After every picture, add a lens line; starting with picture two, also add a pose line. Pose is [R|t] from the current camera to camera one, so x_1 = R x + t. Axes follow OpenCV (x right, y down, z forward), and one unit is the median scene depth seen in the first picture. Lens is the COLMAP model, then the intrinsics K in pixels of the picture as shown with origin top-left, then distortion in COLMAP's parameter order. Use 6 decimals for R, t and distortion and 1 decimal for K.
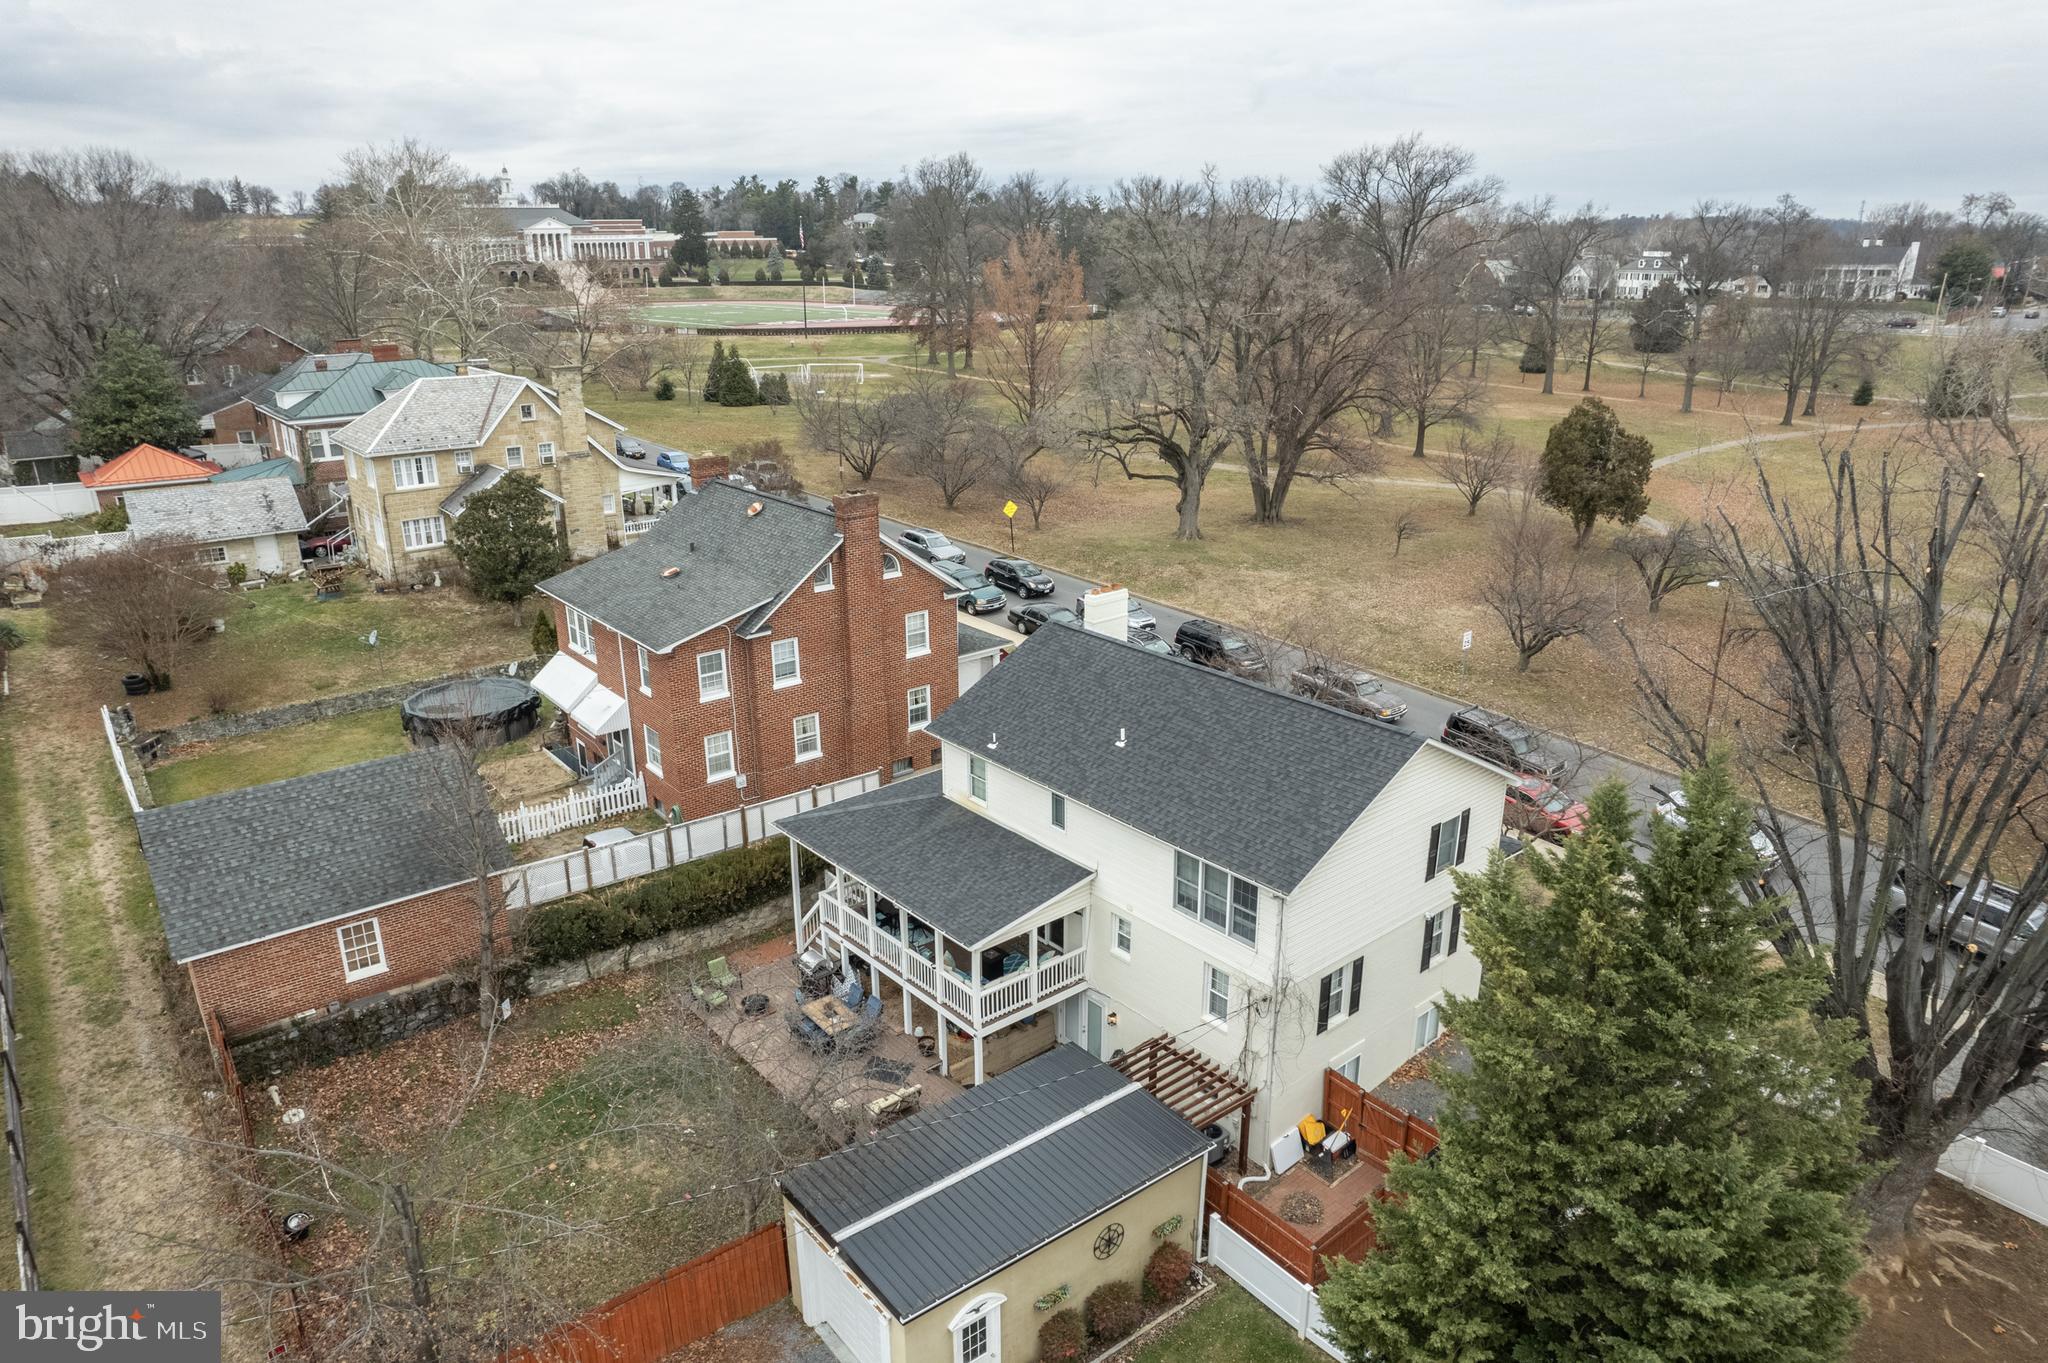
lens RADIAL K [[1313.3, 0, 1024.0], [0, 1313.3, 681.5], [0, 0, 1]] dist [-0.073929, 0.065978]
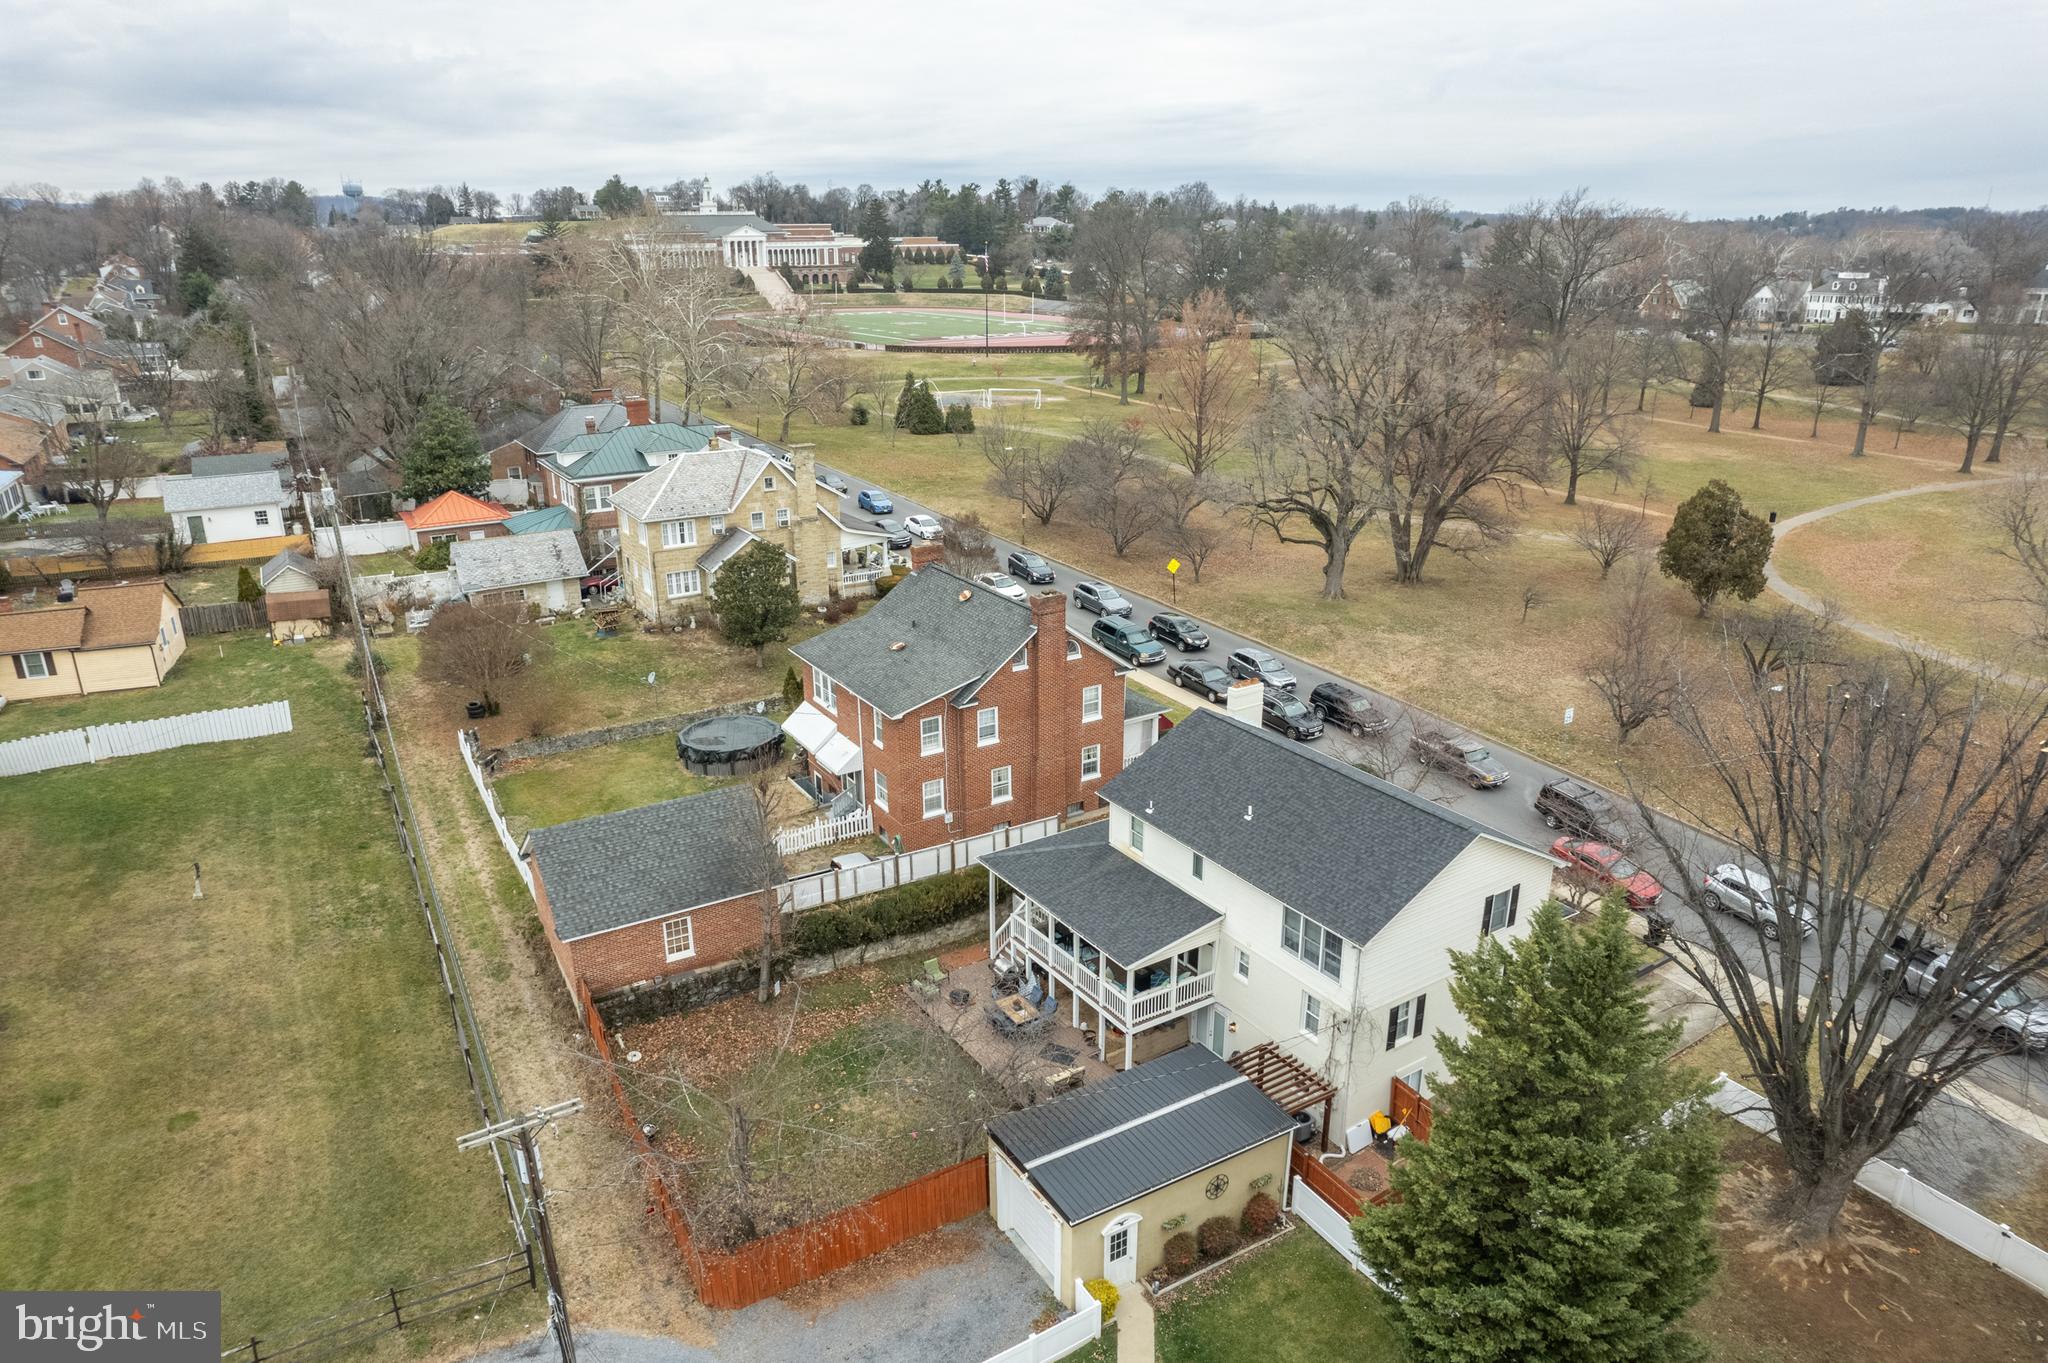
lens RADIAL K [[1313.3, 0, 1024.0], [0, 1313.3, 681.5], [0, 0, 1]] dist [-0.073929, 0.065978]
pose [[0.991872, 0.041530, -0.120269, 0.002730], [-0.040539, 0.999121, 0.010676, -0.072938], [0.120607, -0.005714, 0.992684, -0.250882]]
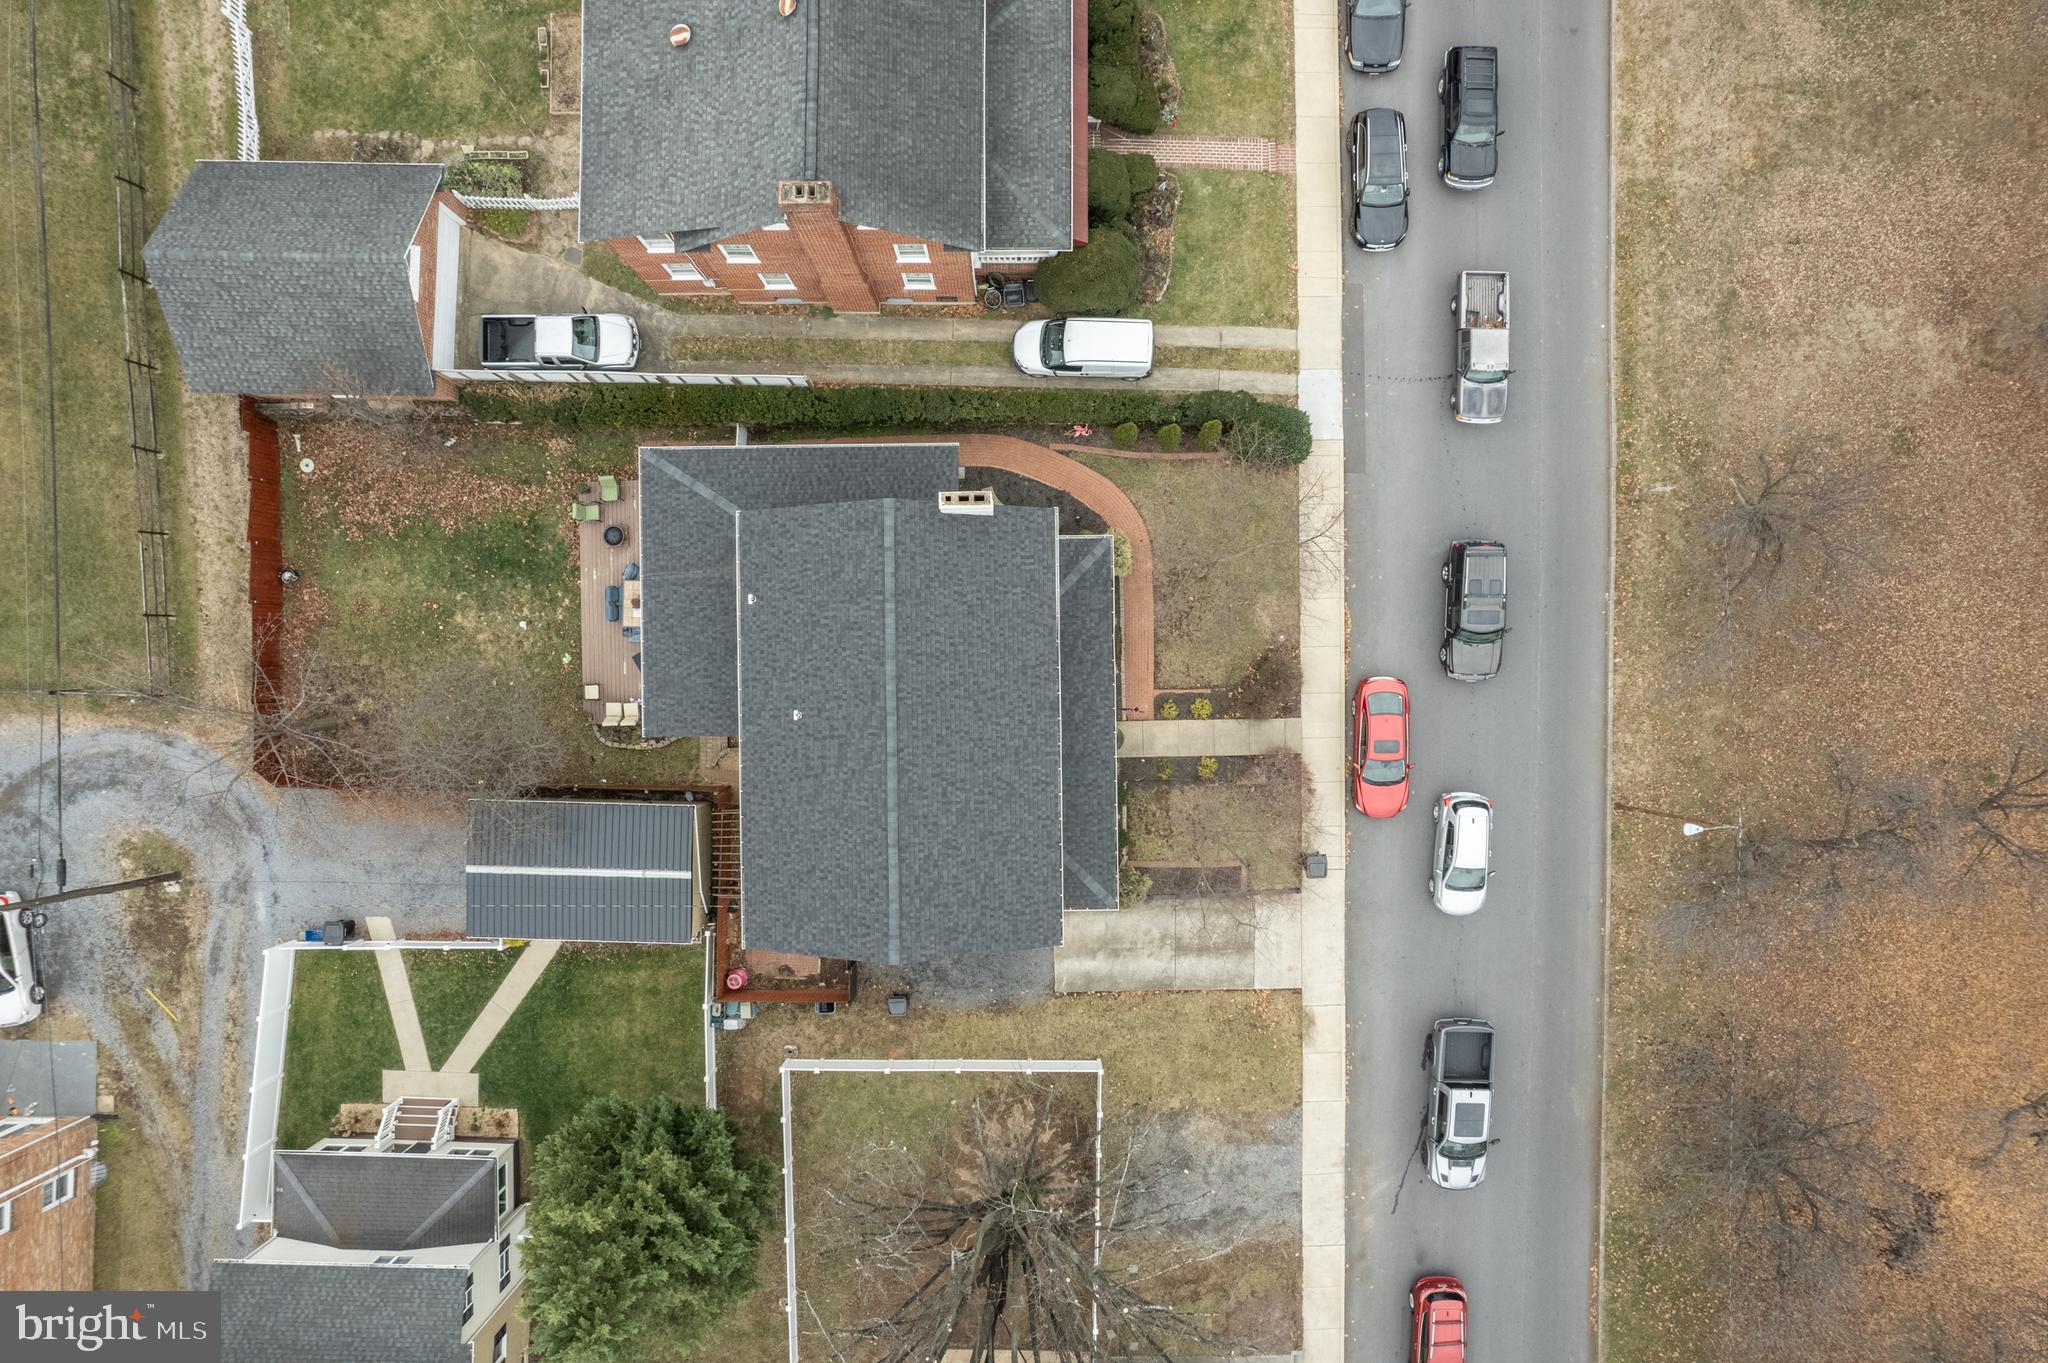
lens RADIAL K [[1308.3, 0, 1024.0], [0, 1308.3, 681.5], [0, 0, 1]] dist [-0.080866, 0.085602]
pose [[0.774602, 0.632433, 0.004446, 0.161629], [-0.201912, 0.240627, 0.949384, -0.854823], [0.599352, -0.736293, 0.314086, 0.618144]]
